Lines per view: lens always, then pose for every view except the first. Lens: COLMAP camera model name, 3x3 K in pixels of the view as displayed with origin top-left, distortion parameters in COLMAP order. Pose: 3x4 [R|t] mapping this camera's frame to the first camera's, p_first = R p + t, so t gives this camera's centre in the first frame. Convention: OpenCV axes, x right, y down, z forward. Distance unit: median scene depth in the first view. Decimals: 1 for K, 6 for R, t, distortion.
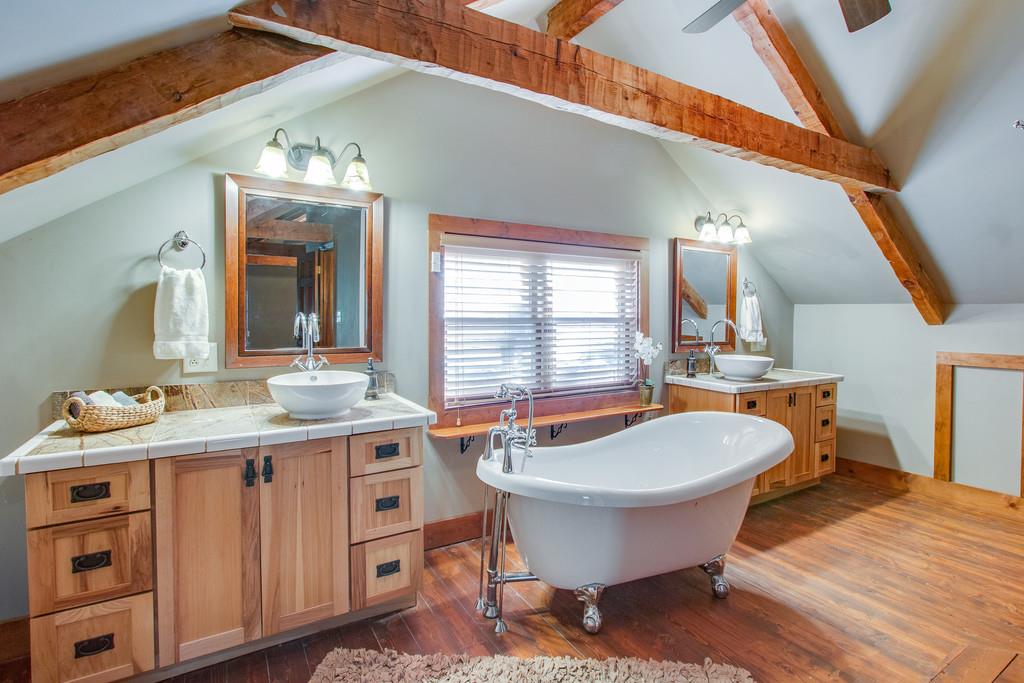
lens RADIAL K [[501.0, 0, 535.0], [0, 501.0, 324.8], [0, 0, 1]] dist [-0.013544, 0.000731]
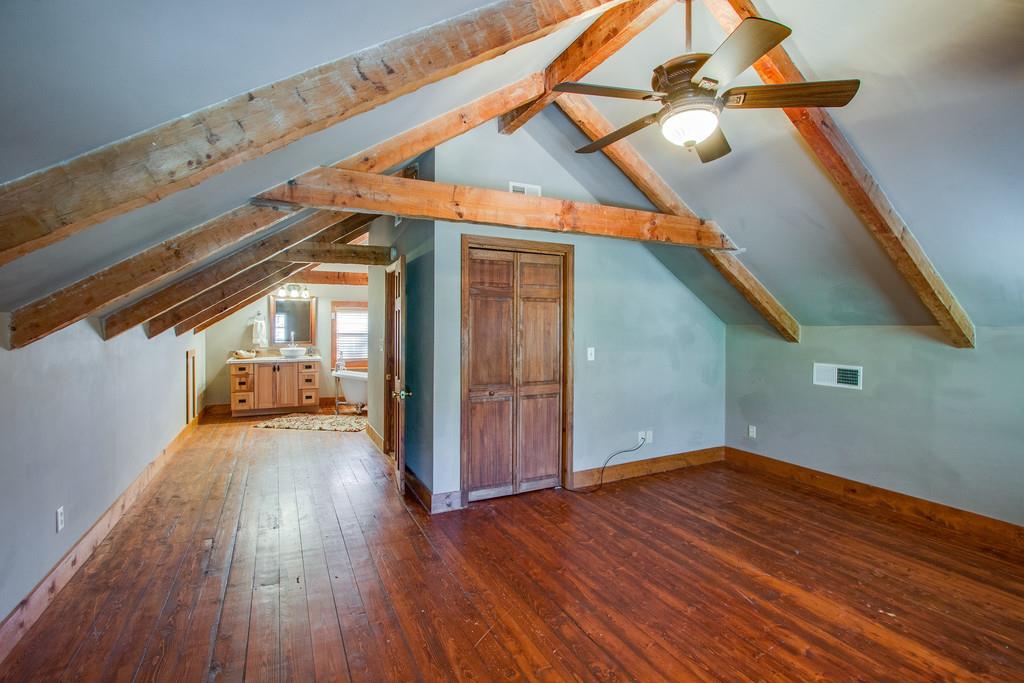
lens RADIAL K [[501.0, 0, 534.4], [0, 501.0, 337.9], [0, 0, 1]] dist [-0.013544, 0.000731]
pose [[0.995726, 0.003587, -0.092292, 1.840085], [-0.004052, 0.999980, -0.004854, 0.034977], [0.092273, 0.005207, 0.995720, -2.757857]]
